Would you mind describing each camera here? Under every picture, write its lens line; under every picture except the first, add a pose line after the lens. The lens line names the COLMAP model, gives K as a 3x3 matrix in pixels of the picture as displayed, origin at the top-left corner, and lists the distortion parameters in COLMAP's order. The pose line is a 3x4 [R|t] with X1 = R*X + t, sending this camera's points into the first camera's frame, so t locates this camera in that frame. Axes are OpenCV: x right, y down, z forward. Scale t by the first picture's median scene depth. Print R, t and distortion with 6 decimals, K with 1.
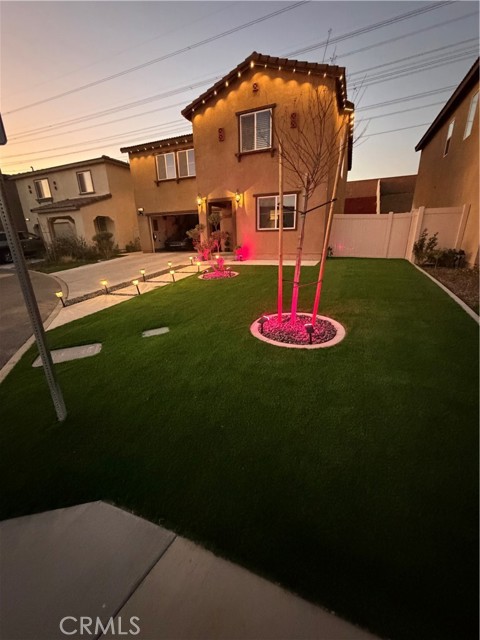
lens RADIAL K [[256.0, 0, 237.7], [0, 256.0, 321.4], [0, 0, 1]] dist [-0.000173, -0.000066]
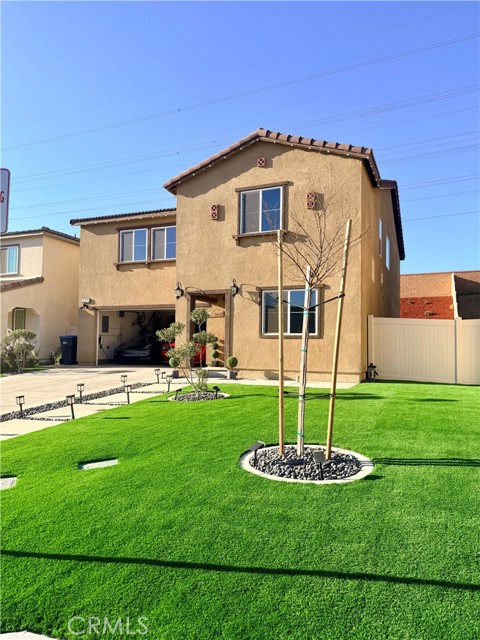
lens RADIAL K [[448.6, 0, 244.4], [0, 448.6, 321.3], [0, 0, 1]] dist [0.076991, -0.104000]
pose [[0.999161, 0.037562, 0.016334, 0.014200], [-0.028776, 0.927519, -0.372667, 0.062979], [-0.029149, 0.371884, 0.927821, -0.128997]]
